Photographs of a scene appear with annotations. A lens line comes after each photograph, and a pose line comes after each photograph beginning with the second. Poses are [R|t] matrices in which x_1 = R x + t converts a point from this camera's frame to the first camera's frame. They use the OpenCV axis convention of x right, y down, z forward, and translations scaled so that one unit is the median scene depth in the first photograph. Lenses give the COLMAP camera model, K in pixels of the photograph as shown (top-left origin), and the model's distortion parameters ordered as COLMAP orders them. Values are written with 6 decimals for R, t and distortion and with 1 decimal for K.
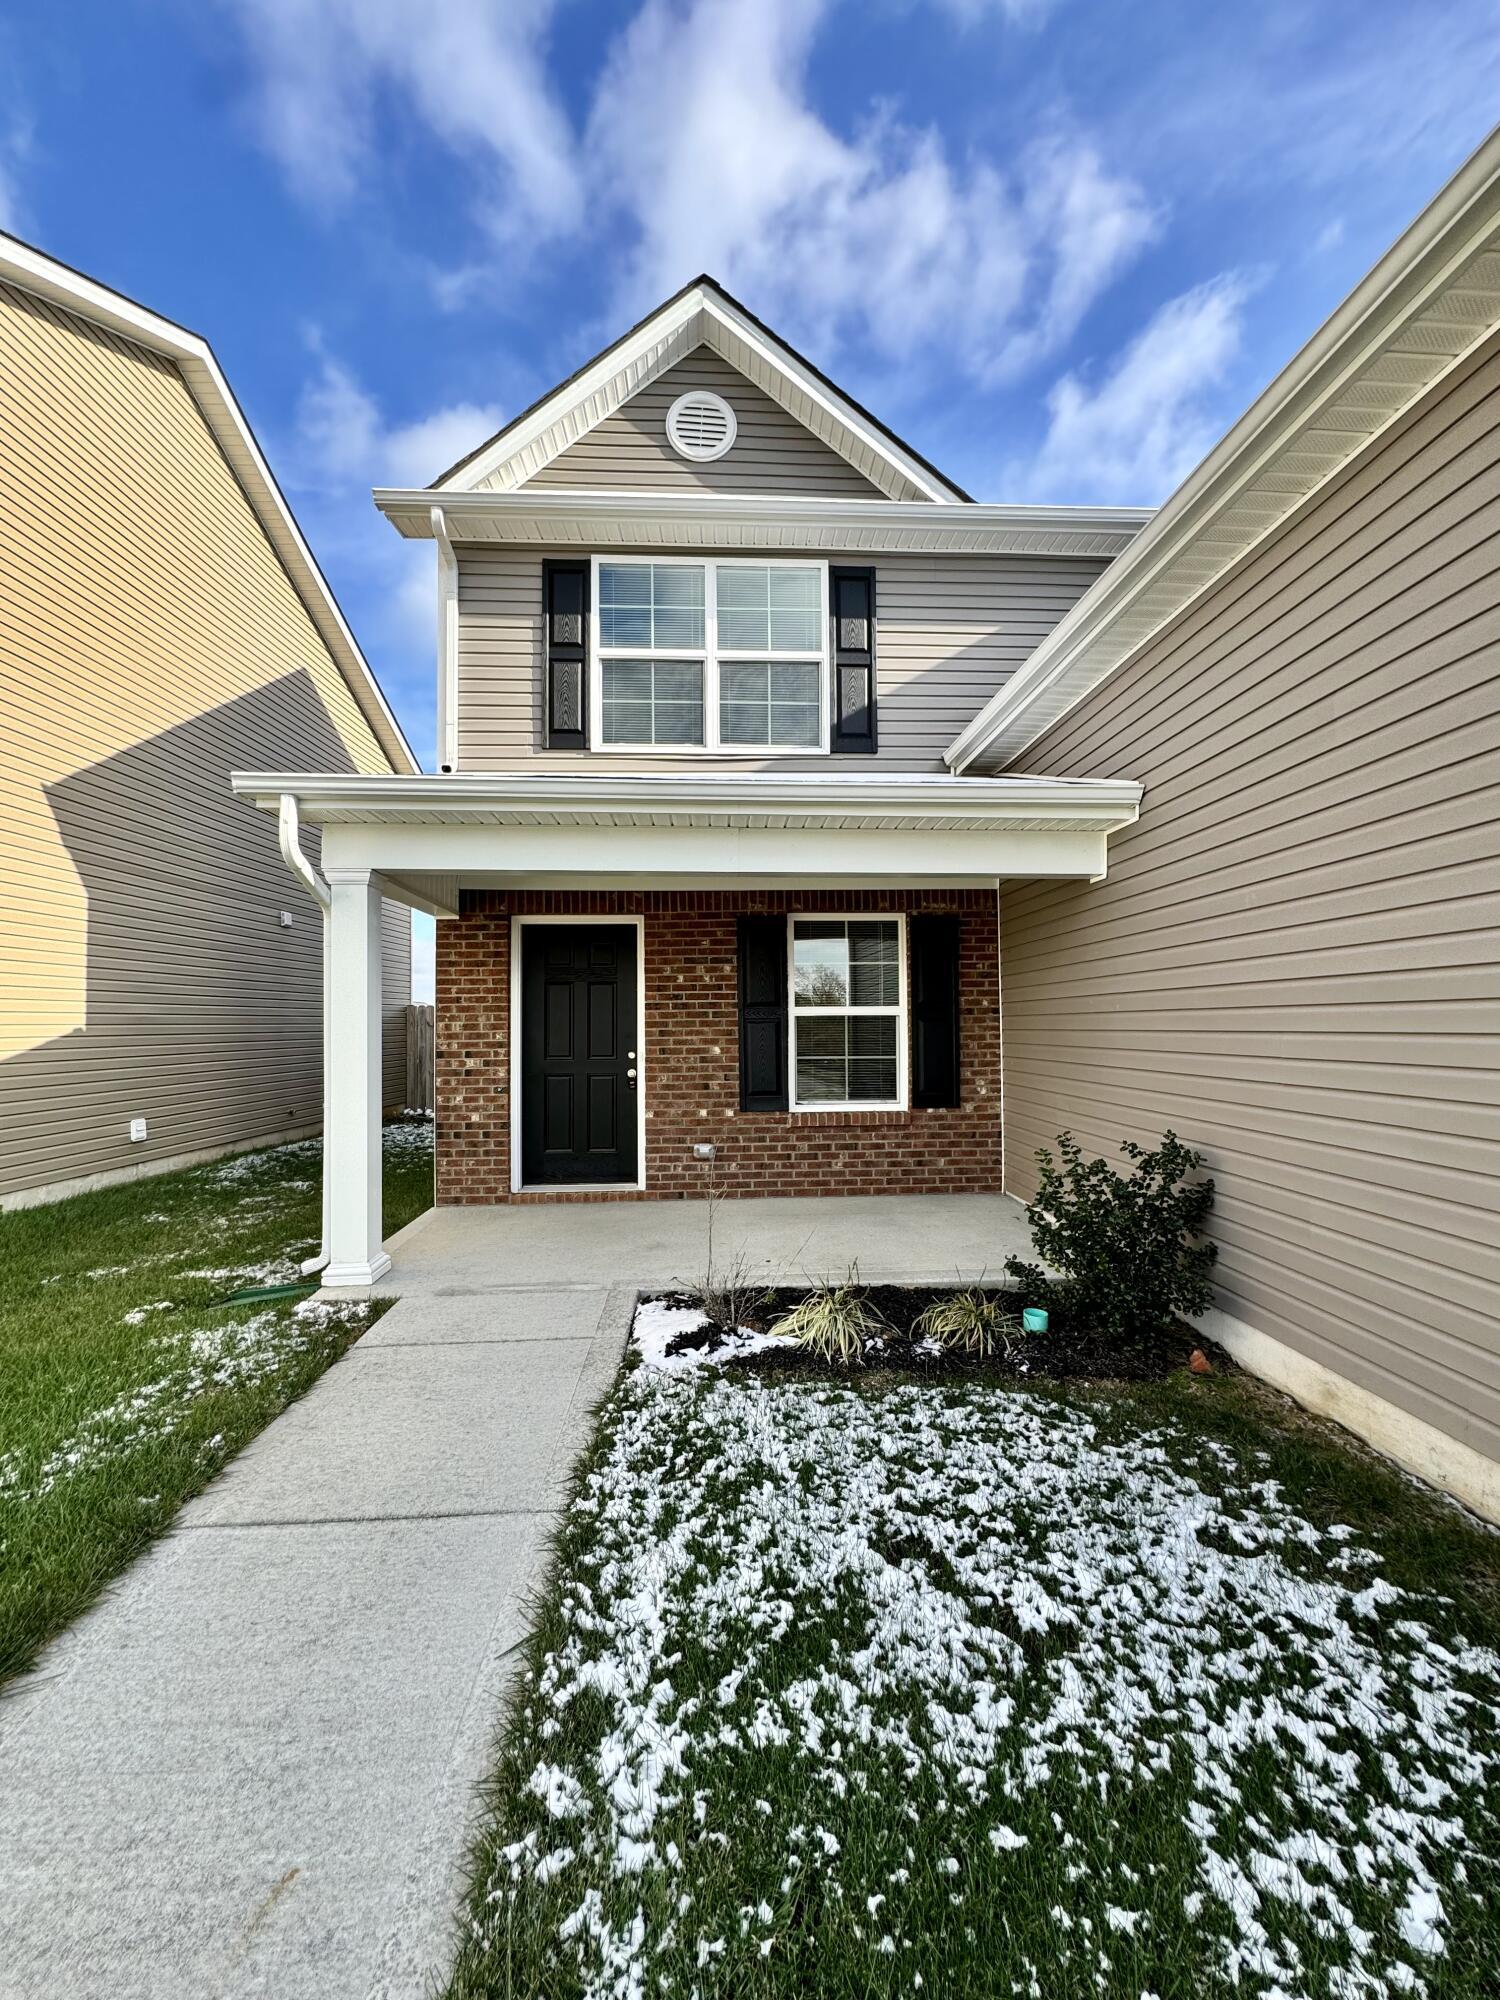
lens RADIAL K [[799.3, 0, 750.0], [0, 799.3, 1000.0], [0, 0, 1]] dist [-0.002767, 0.000147]
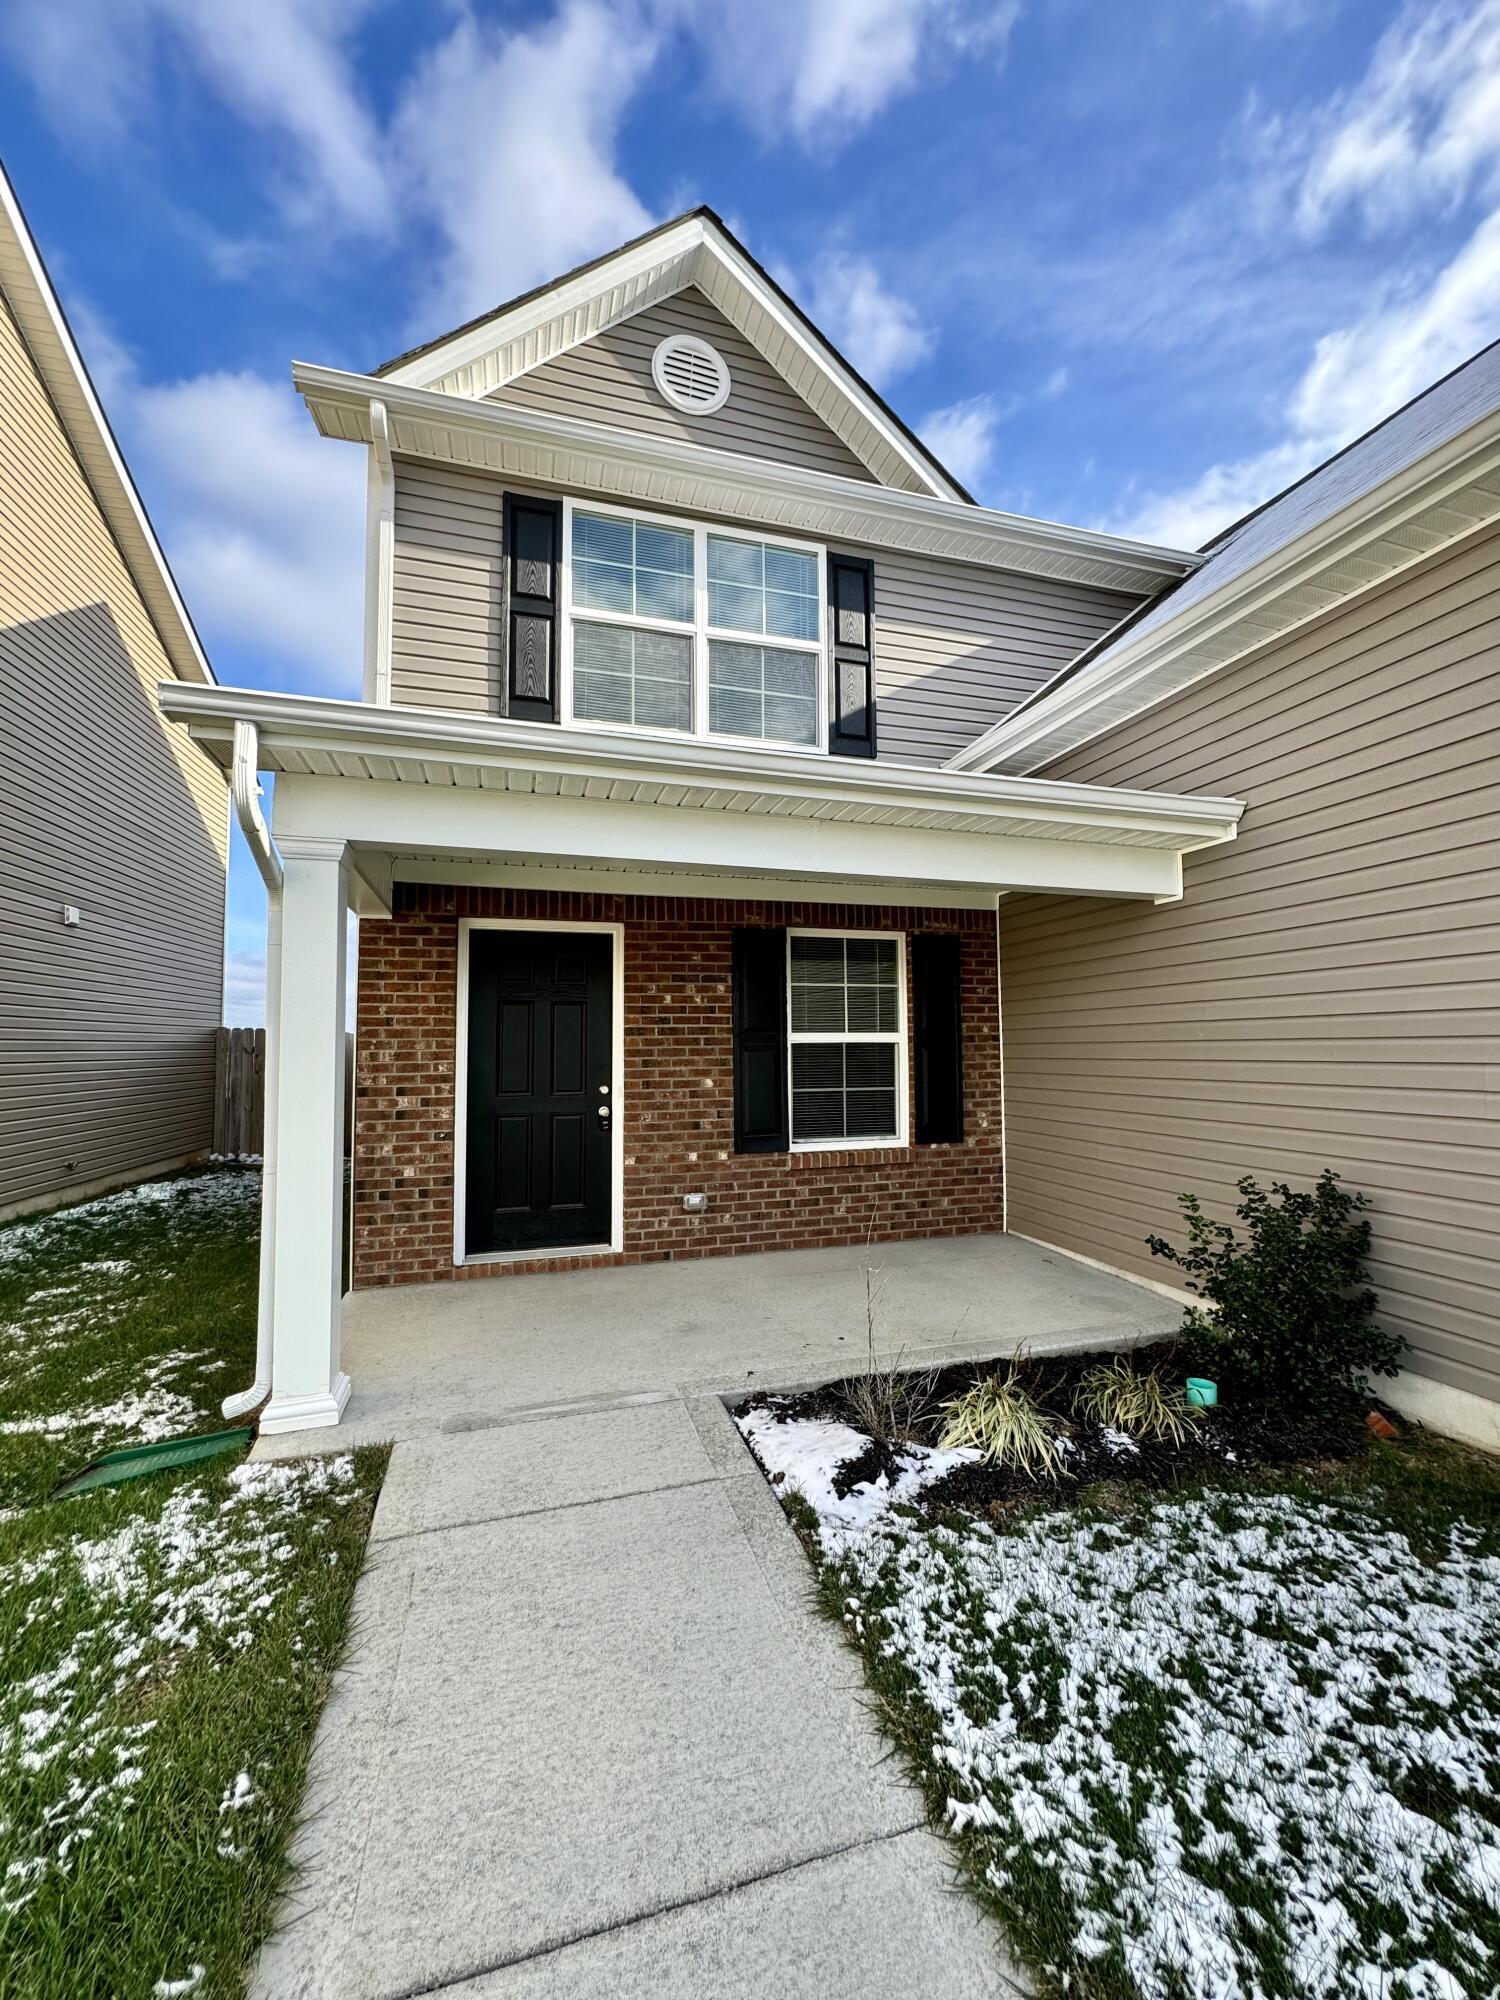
lens RADIAL K [[799.3, 0, 750.0], [0, 799.3, 1000.0], [0, 0, 1]] dist [-0.002767, 0.000147]
pose [[0.971153, 0.015054, 0.237980, -0.206080], [-0.007662, 0.999460, -0.031958, 0.000815], [-0.238332, 0.029213, 0.970744, 0.152852]]
